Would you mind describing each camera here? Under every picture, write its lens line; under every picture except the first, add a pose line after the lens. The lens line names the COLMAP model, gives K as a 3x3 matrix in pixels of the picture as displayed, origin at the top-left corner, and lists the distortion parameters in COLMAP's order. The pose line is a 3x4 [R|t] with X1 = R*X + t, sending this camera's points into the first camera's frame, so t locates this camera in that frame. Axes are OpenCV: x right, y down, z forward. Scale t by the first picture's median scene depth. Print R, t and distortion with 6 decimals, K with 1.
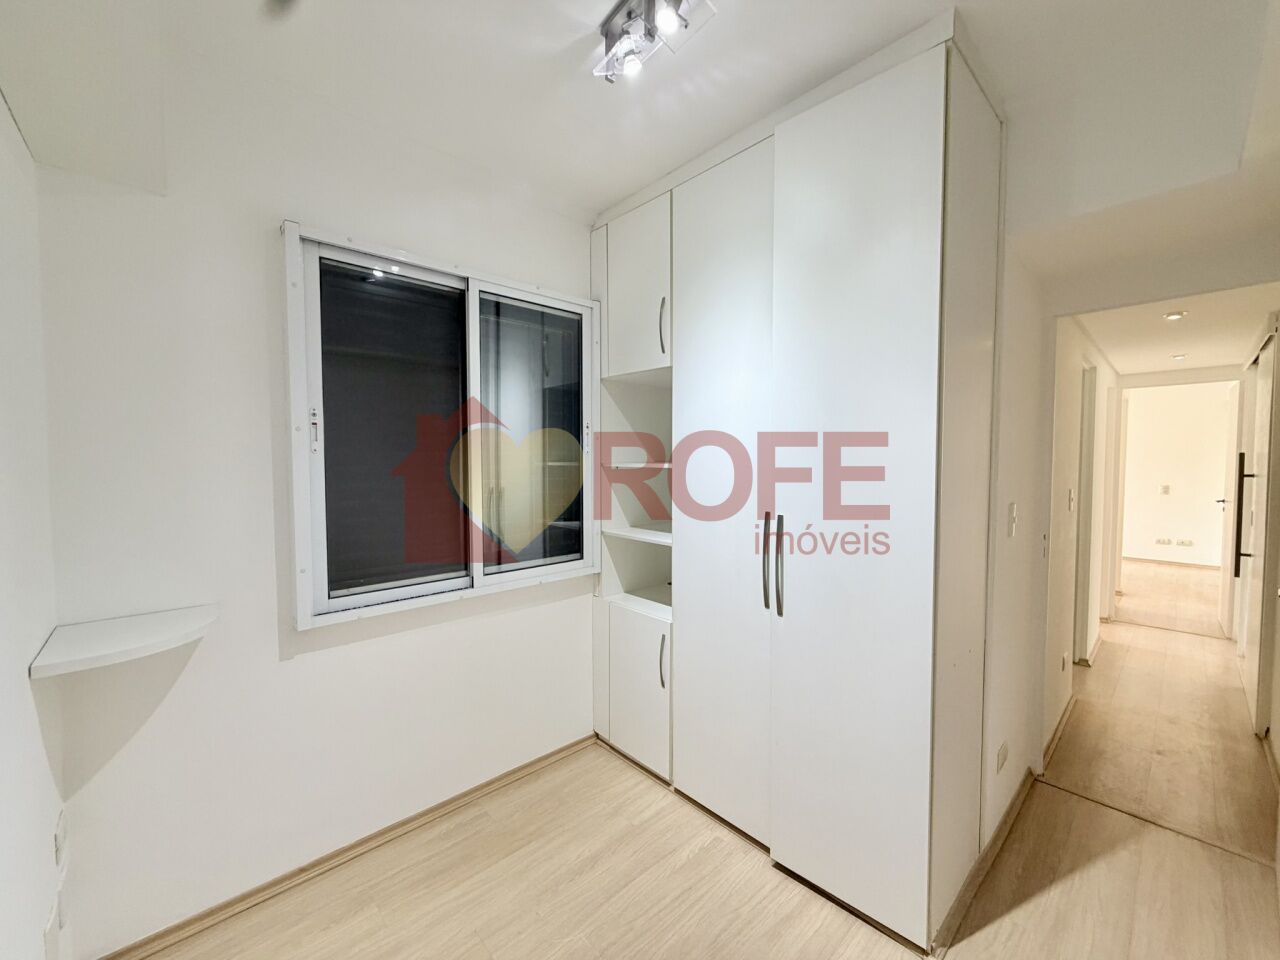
lens RADIAL K [[510.6, 0, 638.7], [0, 510.6, 471.4], [0, 0, 1]] dist [-0.000088, -0.000145]
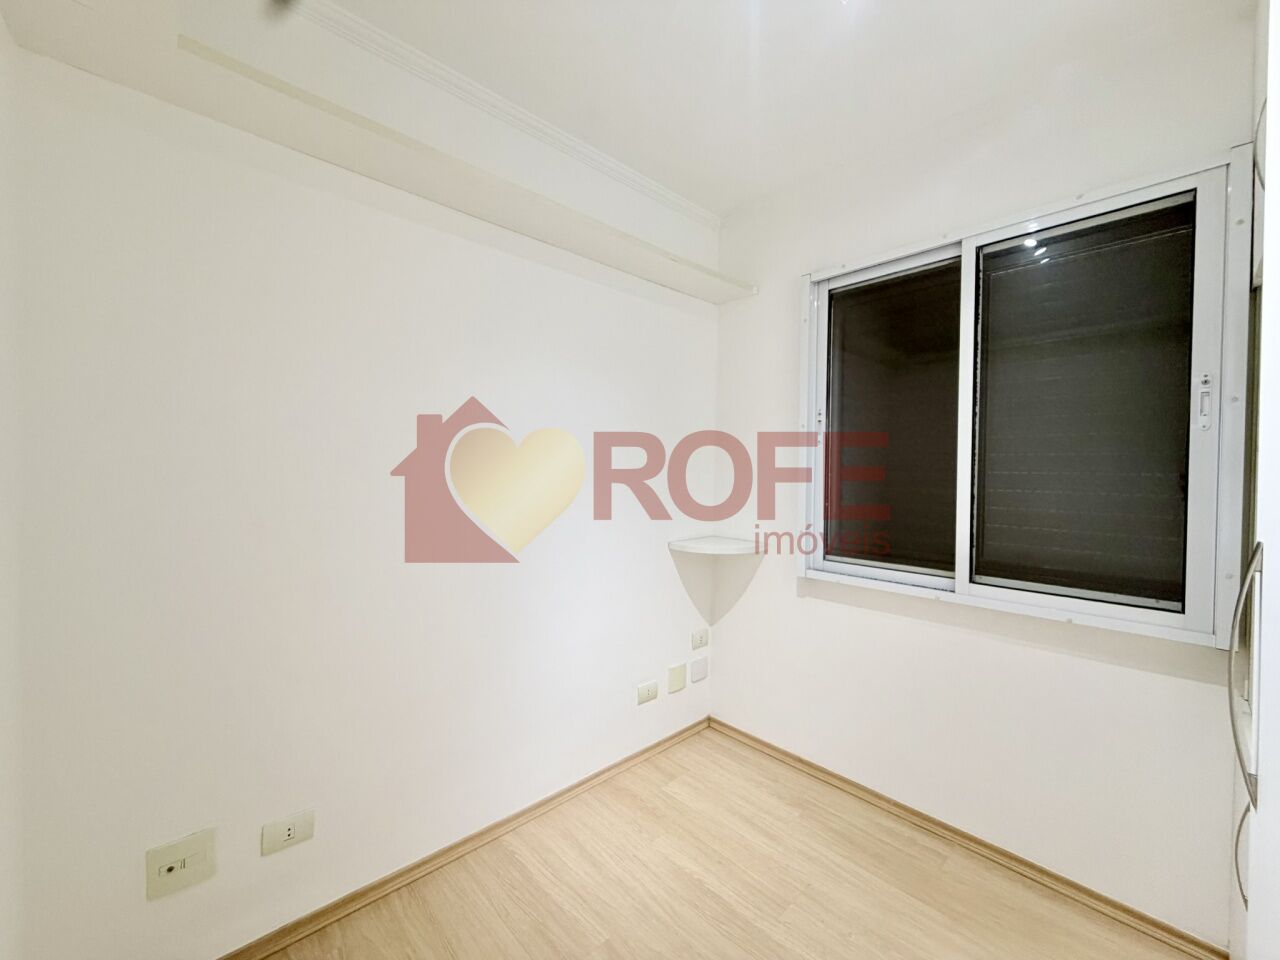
lens RADIAL K [[510.6, 0, 639.3], [0, 510.6, 474.7], [0, 0, 1]] dist [-0.000088, -0.000145]
pose [[0.011426, 0.003472, -0.999929, 0.625733], [-0.042027, 0.999112, 0.002989, 0.054535], [0.999051, 0.041990, 0.011562, 0.515363]]
